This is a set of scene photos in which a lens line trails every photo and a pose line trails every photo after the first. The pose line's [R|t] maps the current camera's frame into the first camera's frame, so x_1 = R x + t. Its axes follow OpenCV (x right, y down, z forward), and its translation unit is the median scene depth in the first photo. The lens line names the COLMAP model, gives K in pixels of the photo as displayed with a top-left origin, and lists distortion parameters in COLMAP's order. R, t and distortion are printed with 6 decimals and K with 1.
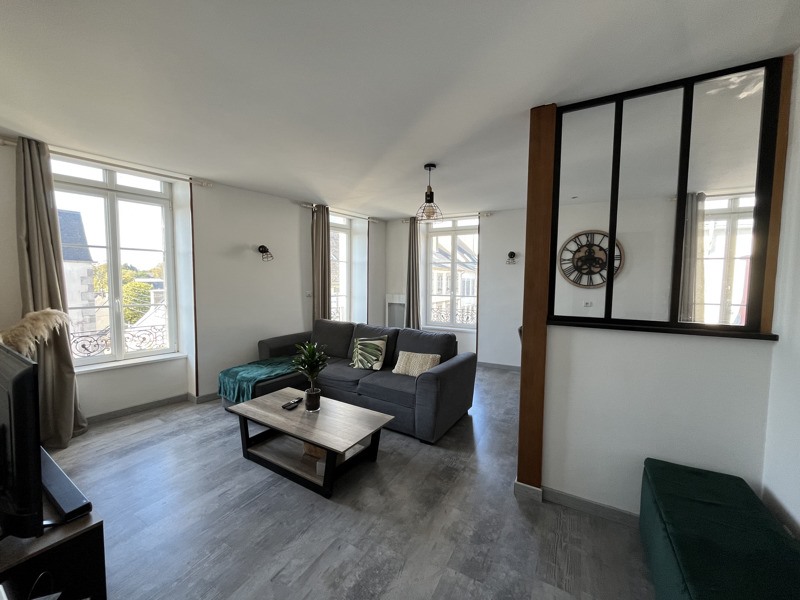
lens RADIAL K [[323.9, 0, 399.0], [0, 323.9, 299.3], [0, 0, 1]] dist [-0.002601, -0.000038]
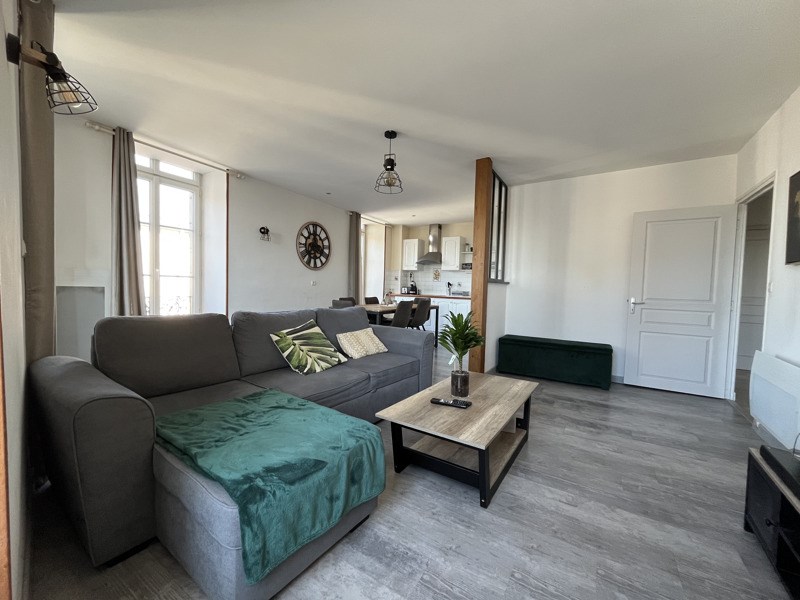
lens RADIAL K [[323.9, 0, 398.0], [0, 323.9, 301.1], [0, 0, 1]] dist [-0.002601, -0.000038]
pose [[0.032741, -0.048647, 0.998279, -0.621869], [0.036282, 0.998214, 0.047454, 0.035990], [-0.998805, 0.034666, 0.034448, 0.655067]]
